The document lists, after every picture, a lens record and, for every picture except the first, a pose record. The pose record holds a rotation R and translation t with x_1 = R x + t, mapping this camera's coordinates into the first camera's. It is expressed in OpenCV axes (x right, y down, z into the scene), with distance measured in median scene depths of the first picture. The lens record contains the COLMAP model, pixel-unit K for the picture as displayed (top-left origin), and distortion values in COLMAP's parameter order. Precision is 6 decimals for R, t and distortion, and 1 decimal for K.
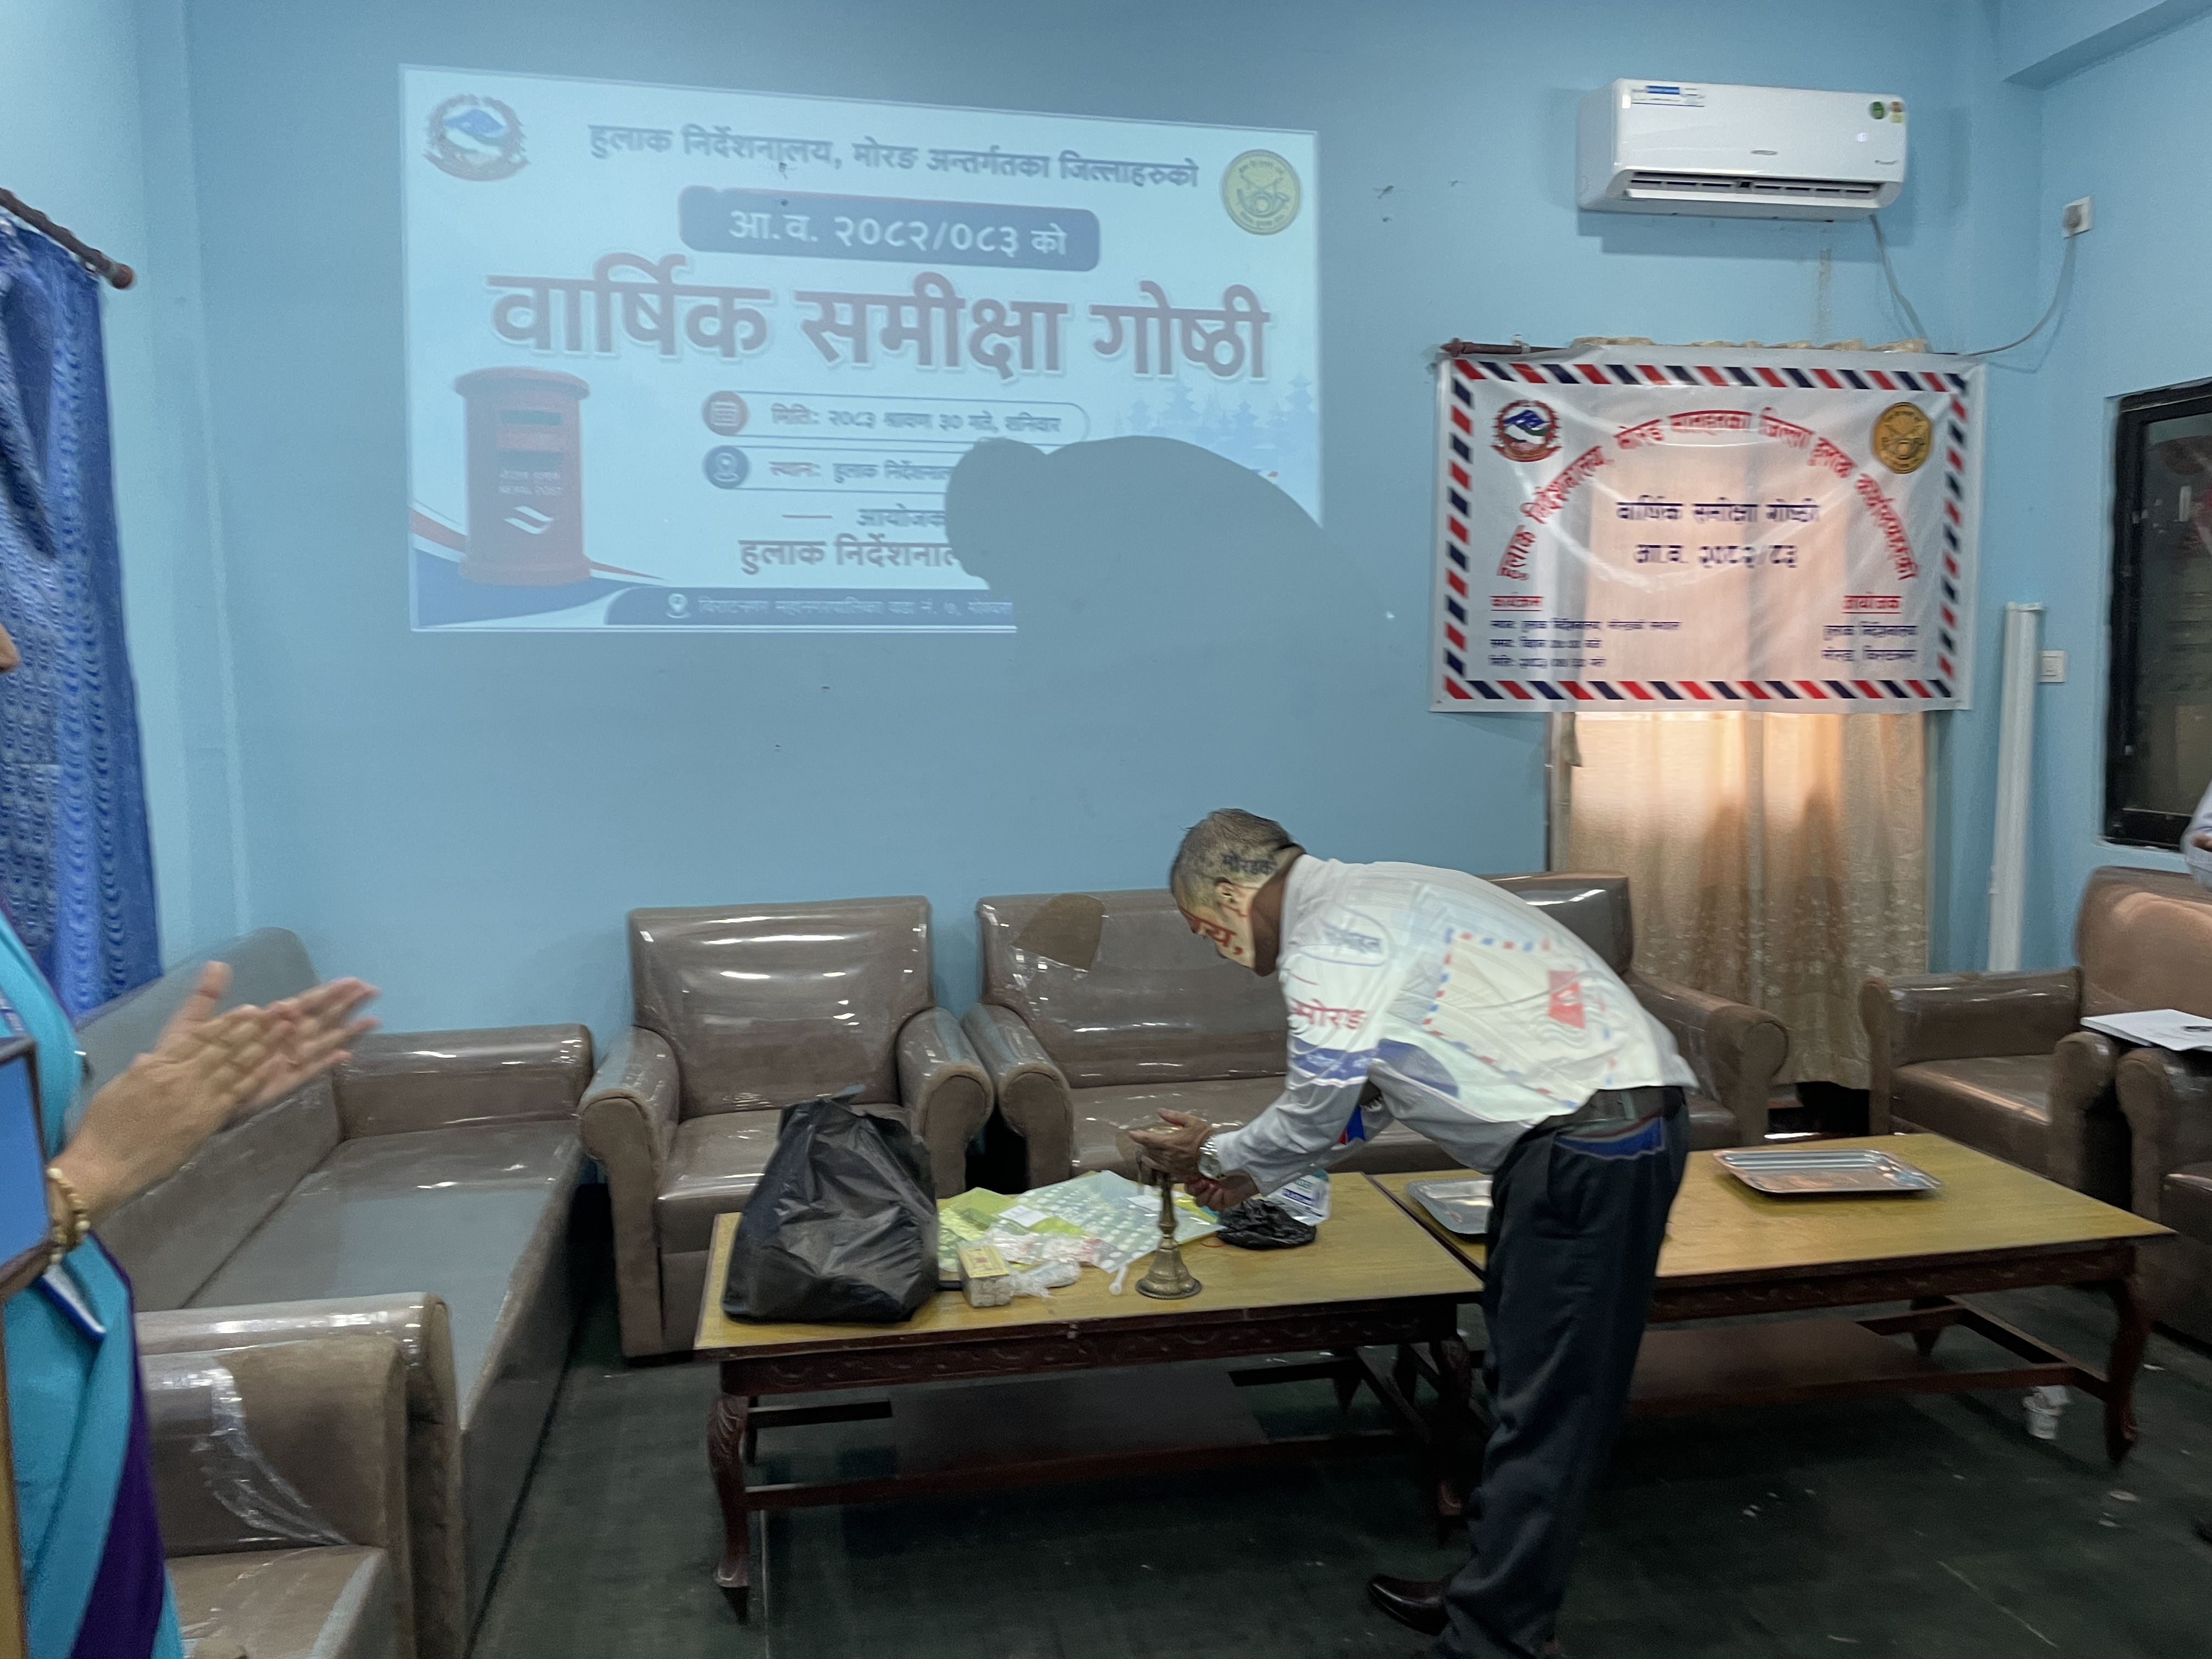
lens RADIAL K [[1662.4, 0, 1091.1], [0, 1662.4, 799.2], [0, 0, 1]] dist [0.100123, -0.136141]
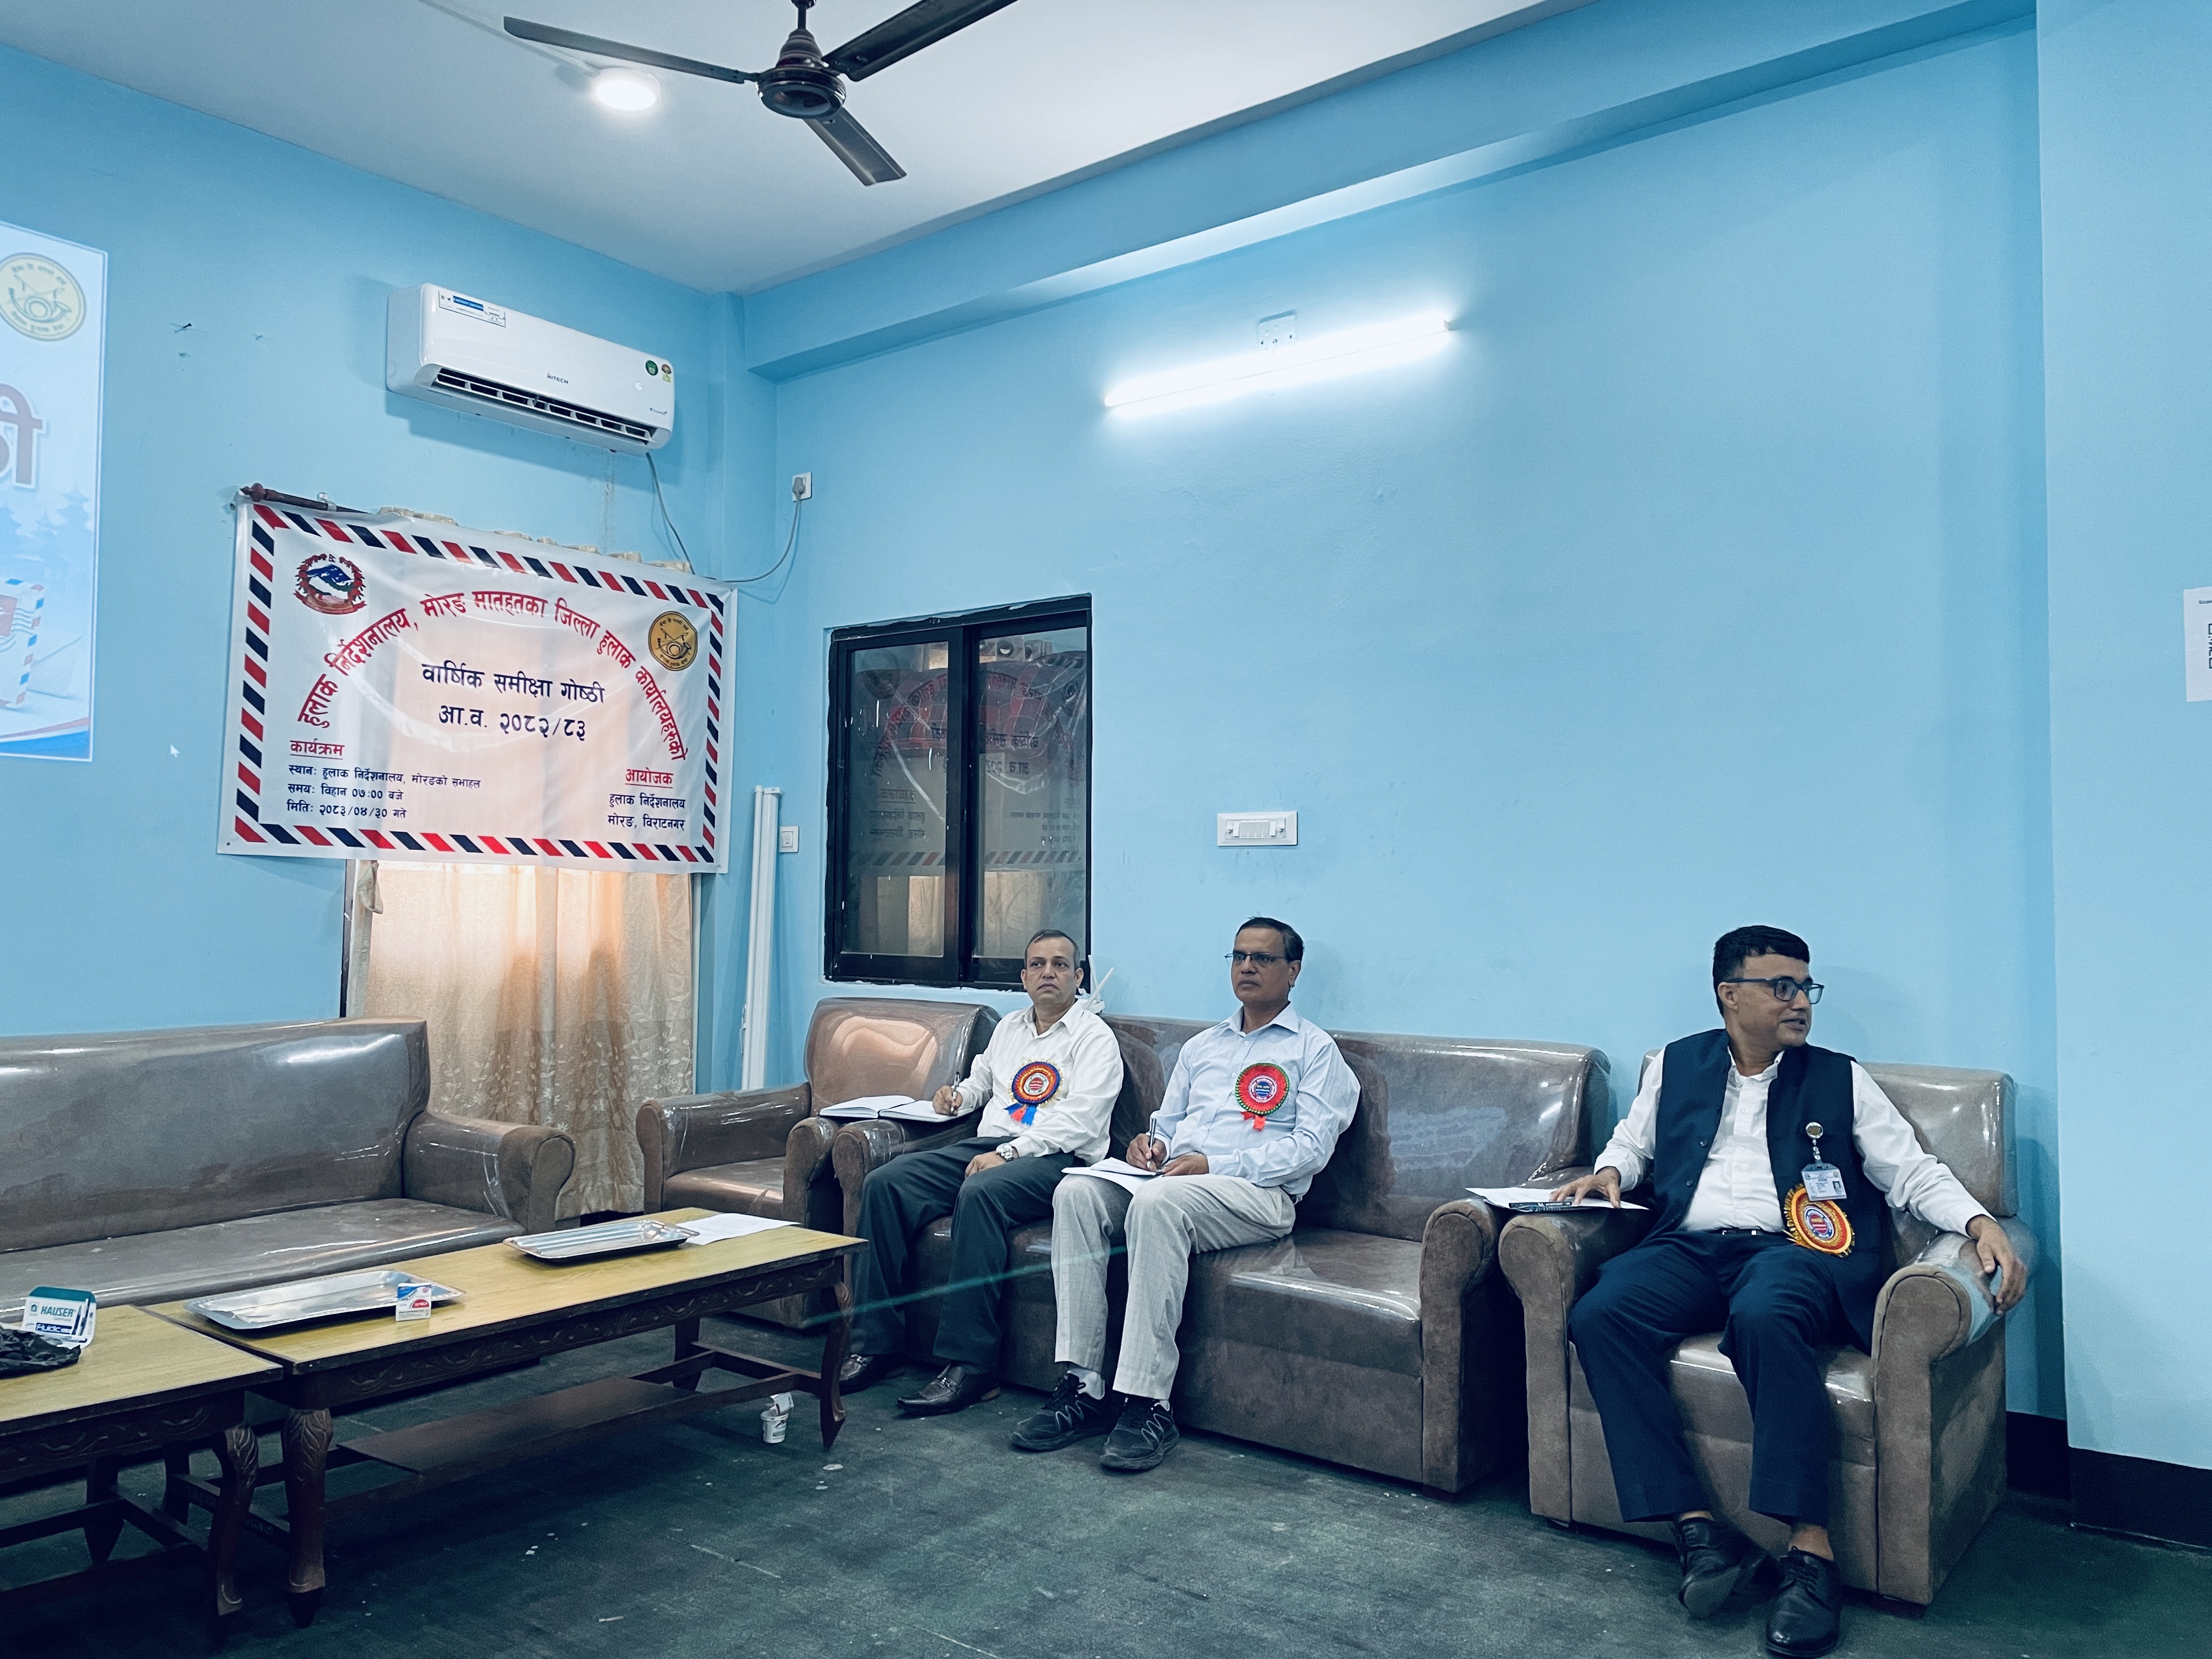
lens RADIAL K [[1662.4, 0, 1135.2], [0, 1662.4, 805.4], [0, 0, 1]] dist [0.100123, -0.136141]
pose [[0.757903, 0.056952, 0.649876, -0.031425], [0.033440, 0.991481, -0.125887, 0.061627], [-0.651509, 0.117142, 0.749542, -0.078652]]
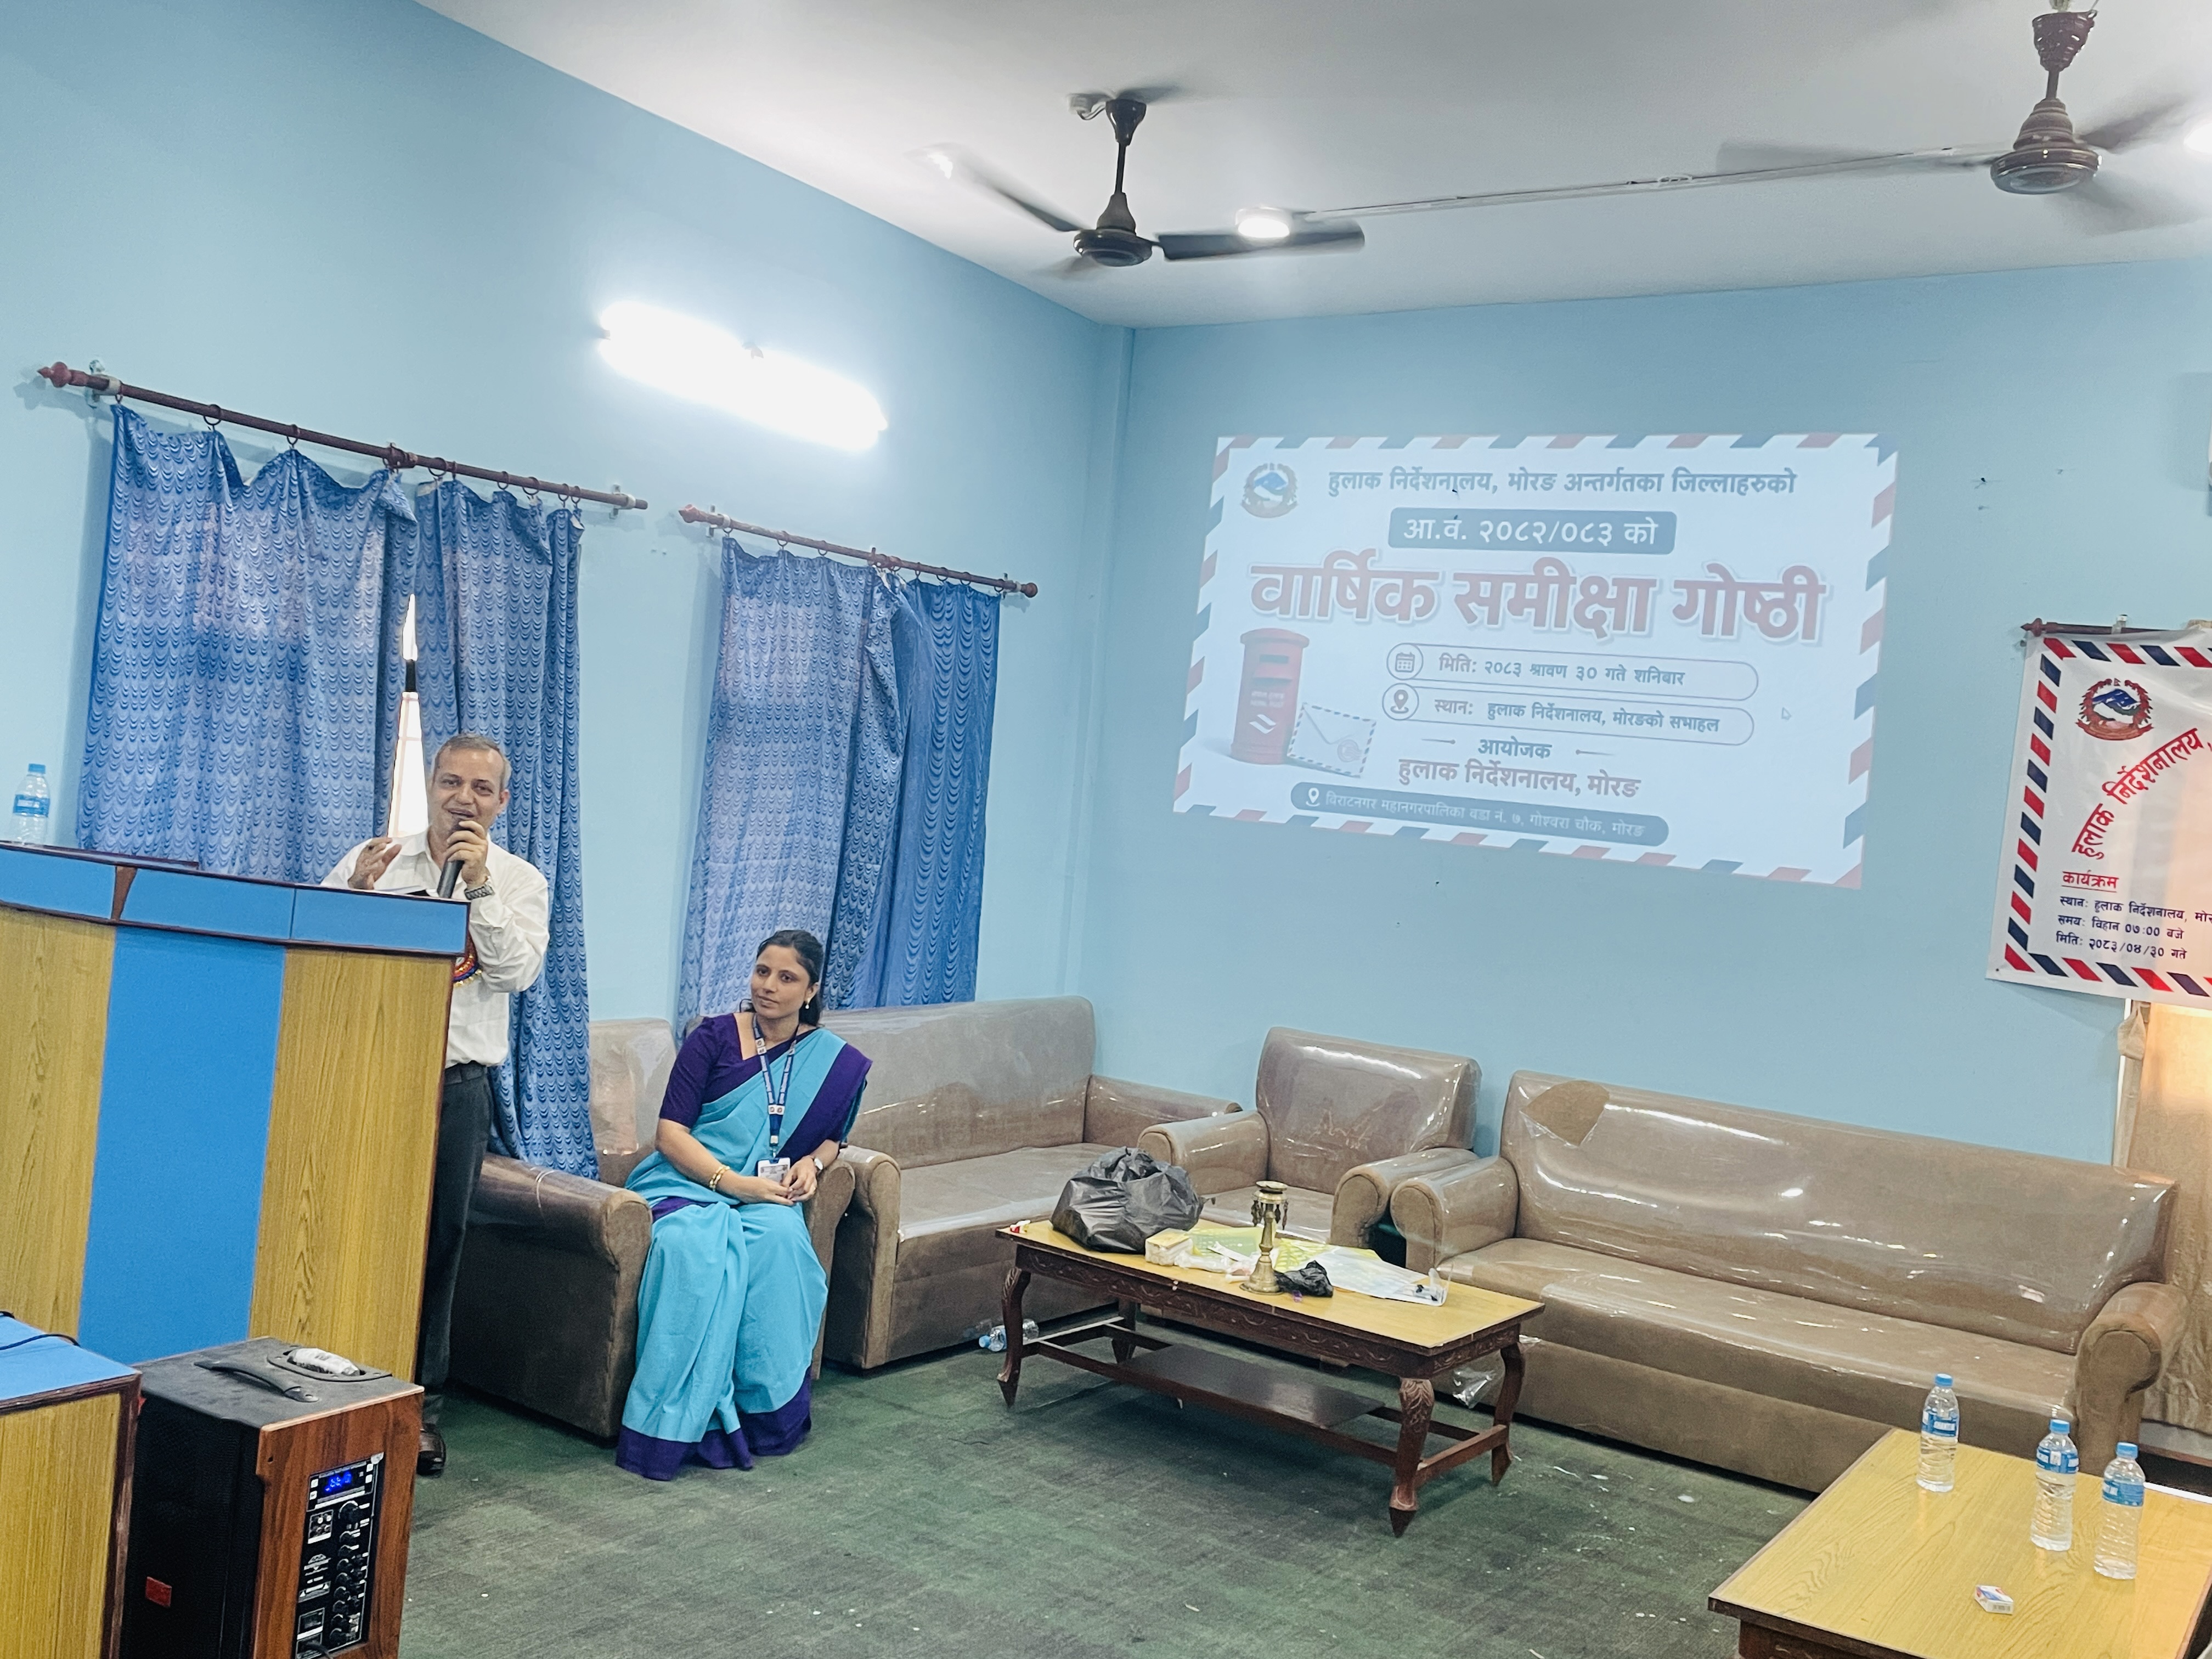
lens RADIAL K [[2047.7, 0, 1146.1], [0, 2047.7, 813.3], [0, 0, 1]] dist [0.056239, 0.000000]
pose [[0.702060, 0.086209, -0.706881, 0.737238], [-0.158232, 0.986715, -0.036817, -0.025129], [0.694316, 0.137699, 0.706374, -0.250928]]
